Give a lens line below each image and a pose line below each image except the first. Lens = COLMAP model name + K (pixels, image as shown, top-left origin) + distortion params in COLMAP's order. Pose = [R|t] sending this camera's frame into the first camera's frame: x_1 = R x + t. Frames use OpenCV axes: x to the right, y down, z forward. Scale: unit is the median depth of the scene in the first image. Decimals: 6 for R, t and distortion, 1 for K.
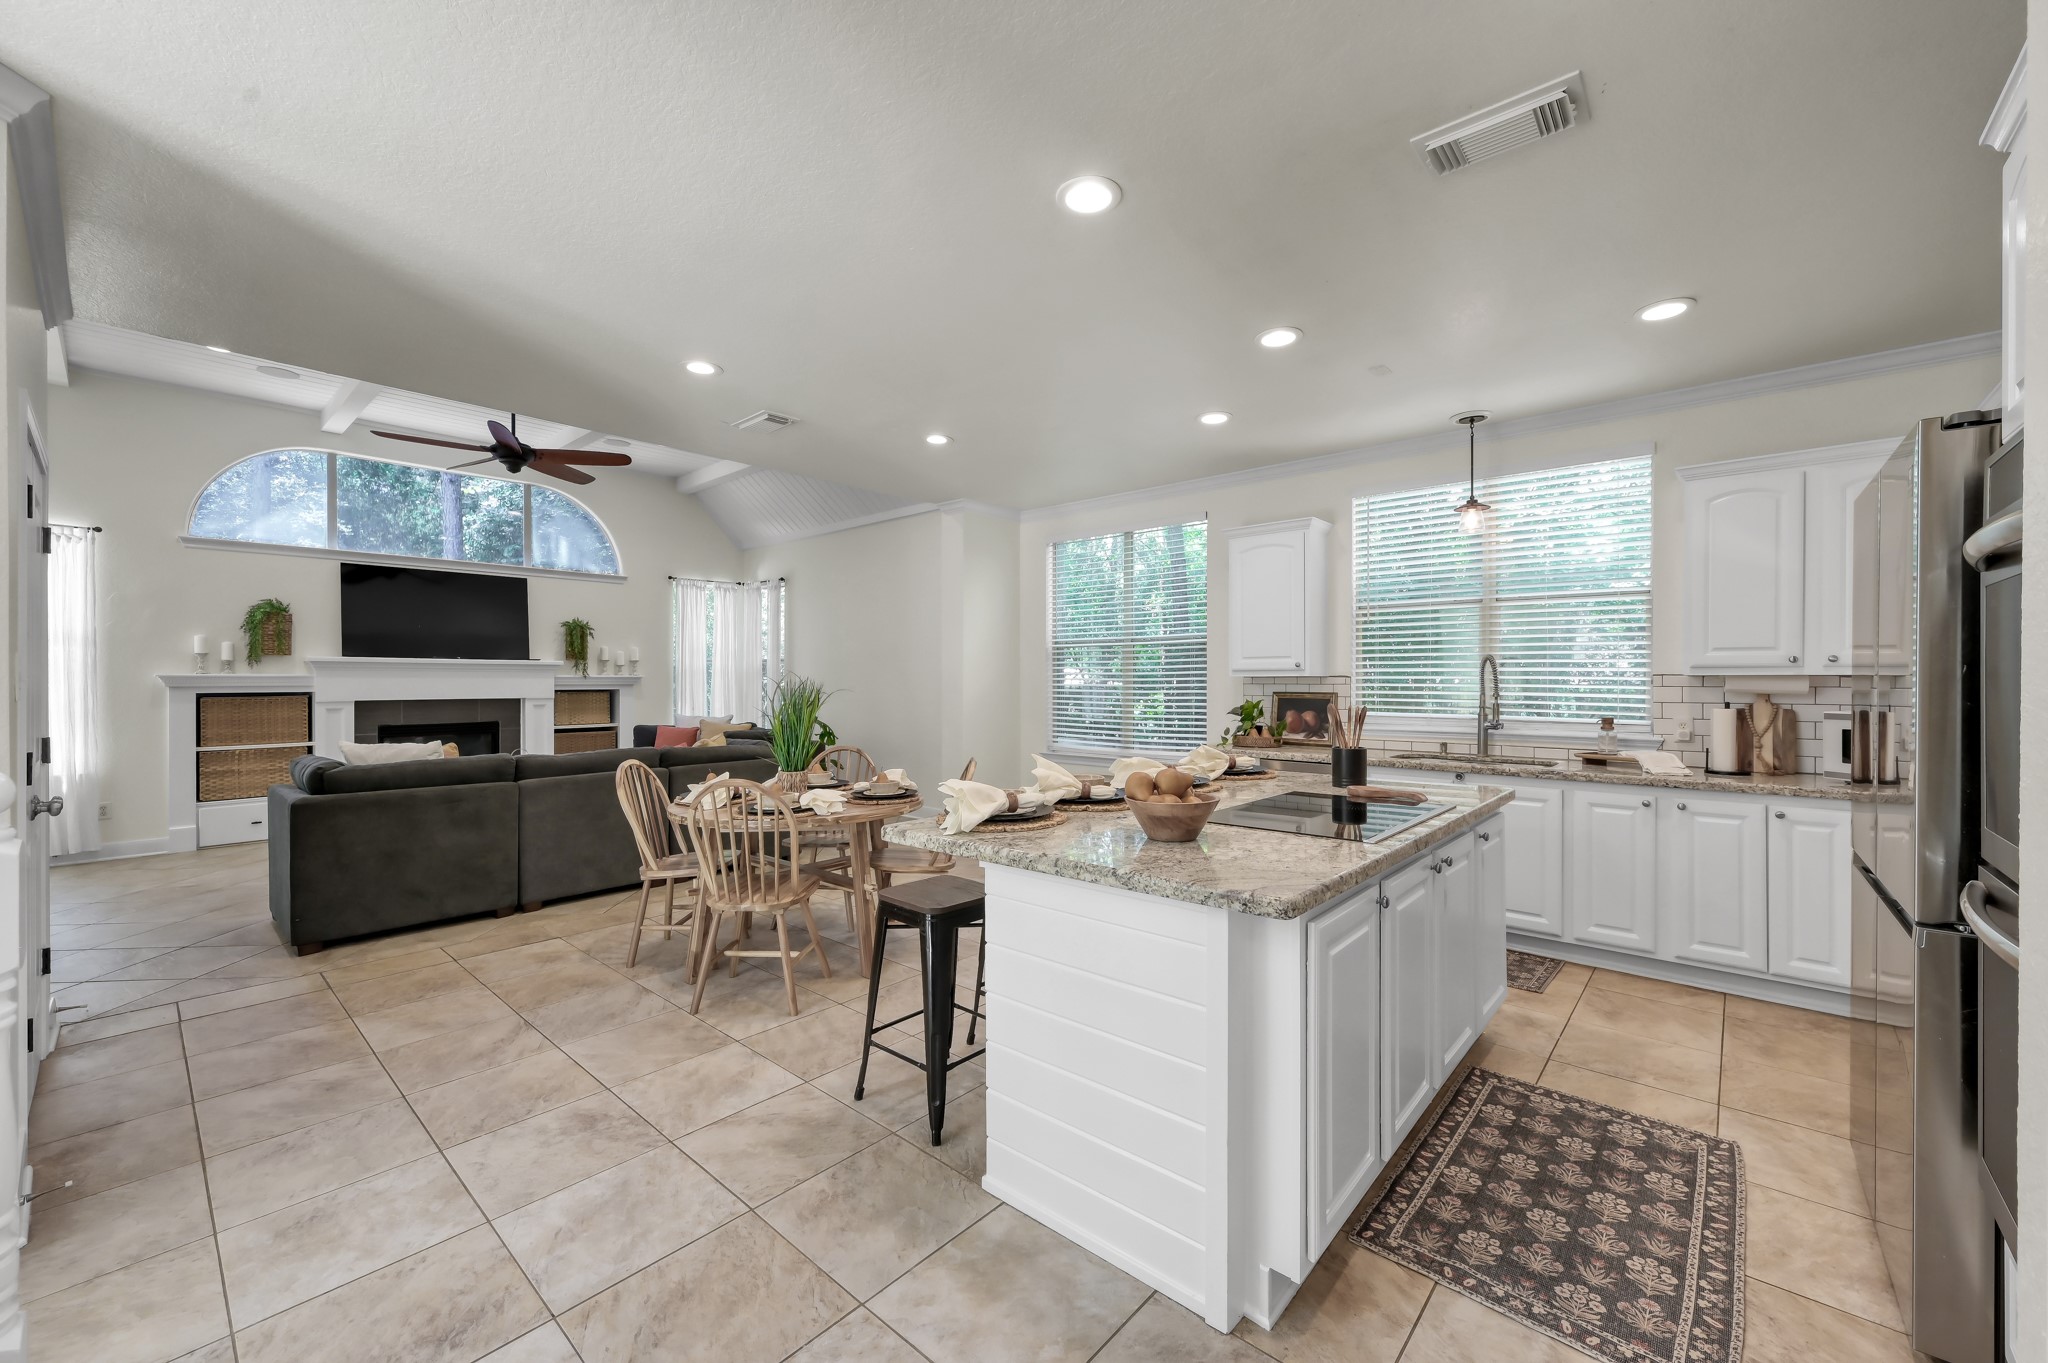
lens RADIAL K [[809.1, 0, 1031.6], [0, 809.1, 676.7], [0, 0, 1]] dist [0.000757, 0.000213]
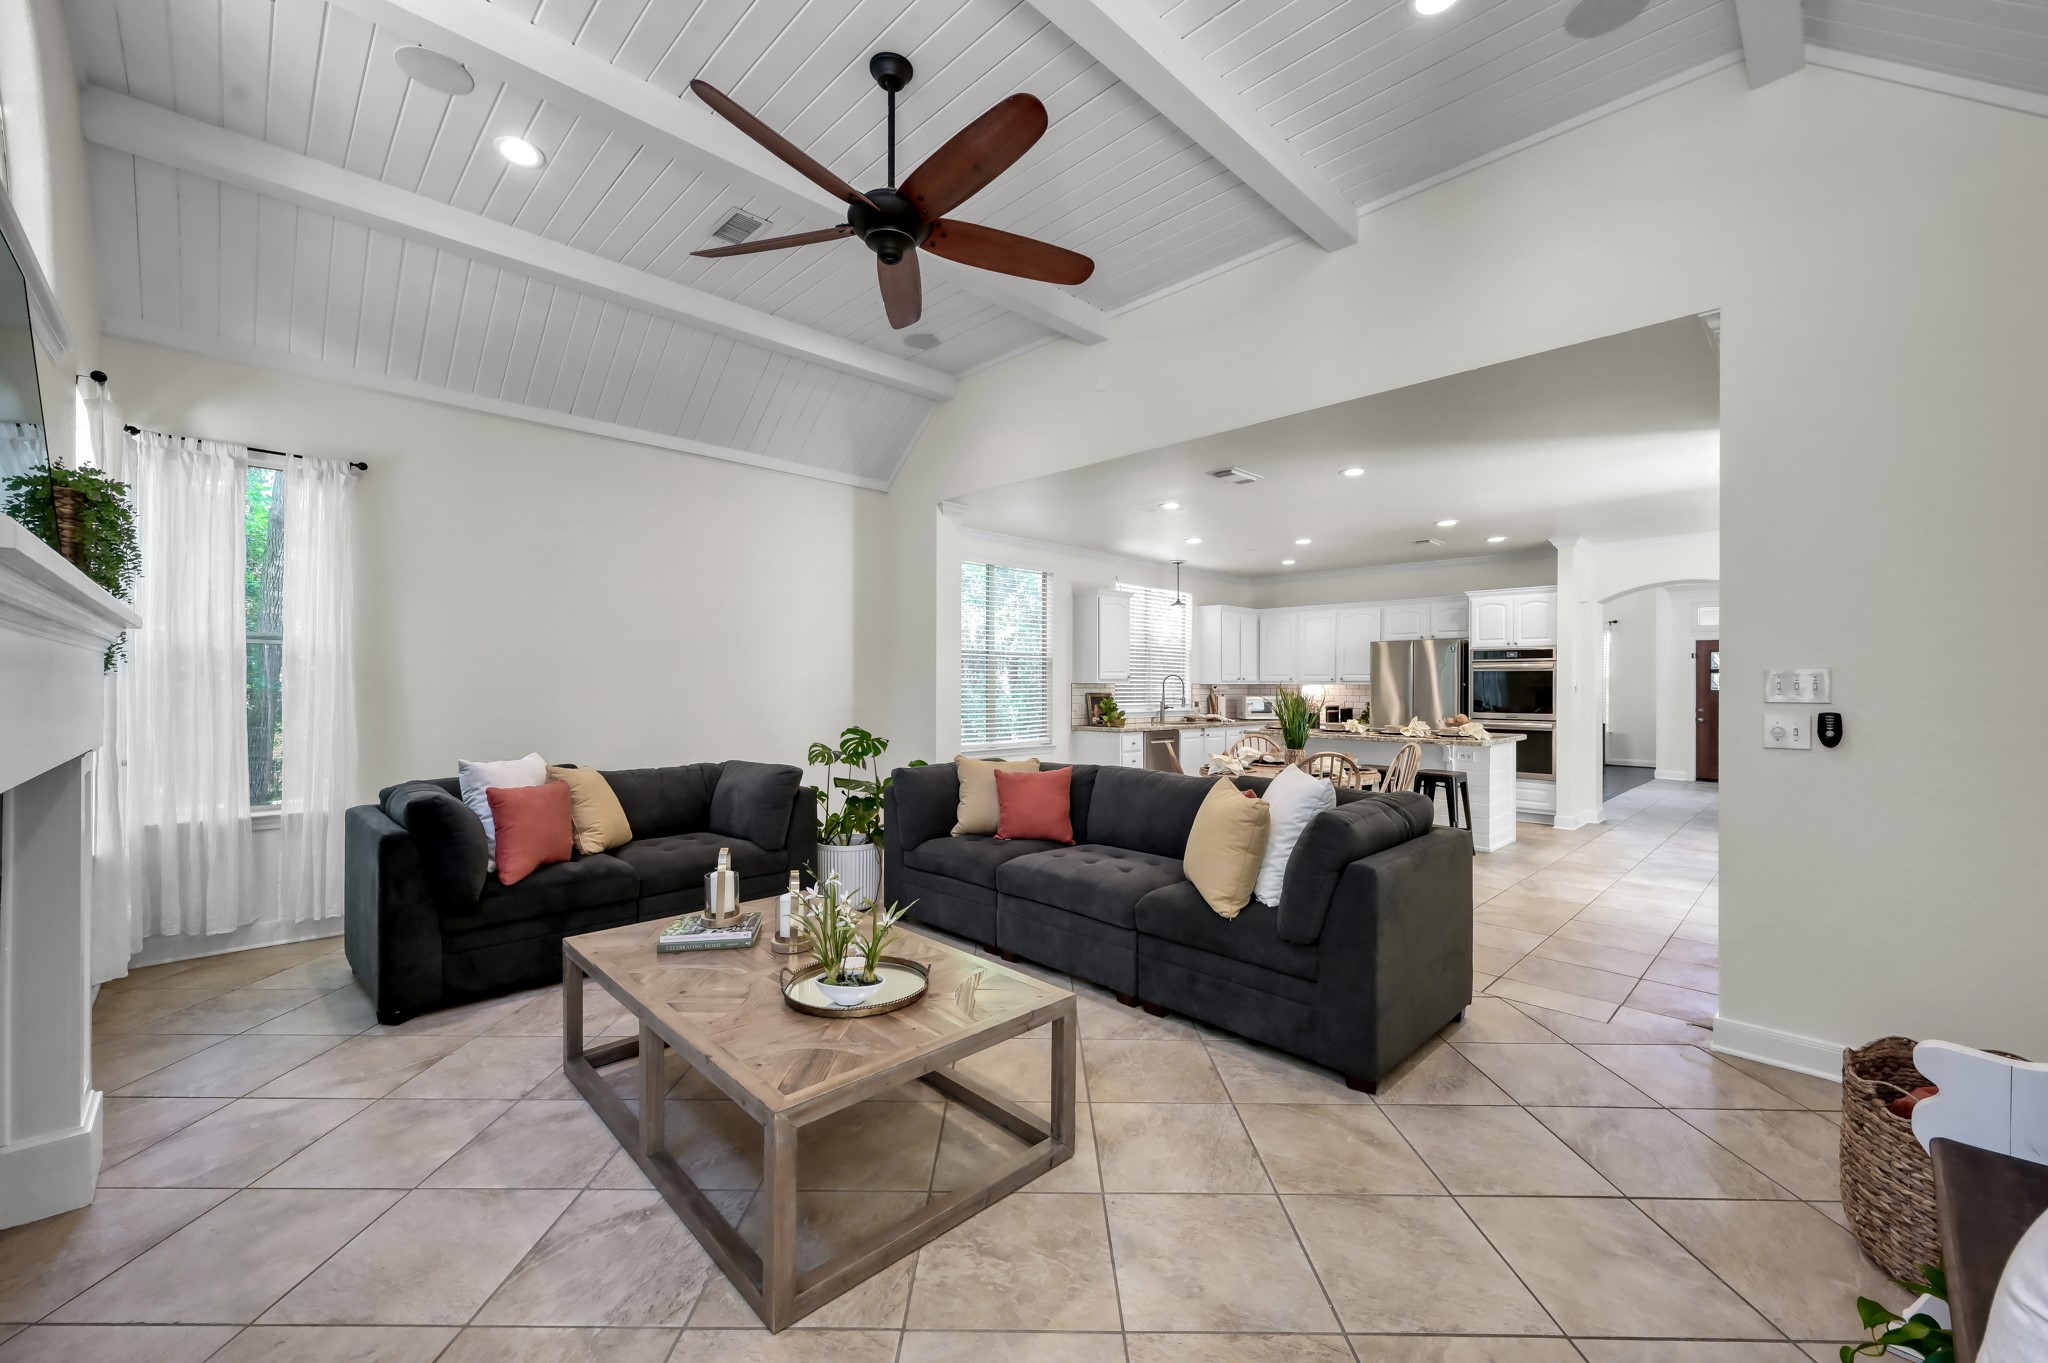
lens RADIAL K [[809.1, 0, 1023.7], [0, 809.1, 686.8], [0, 0, 1]] dist [0.000757, 0.000213]
pose [[0.070471, -0.001722, 0.997512, -1.148241], [-0.007324, 0.999971, 0.002244, 0.003382], [-0.997487, -0.007464, 0.070457, 0.904189]]
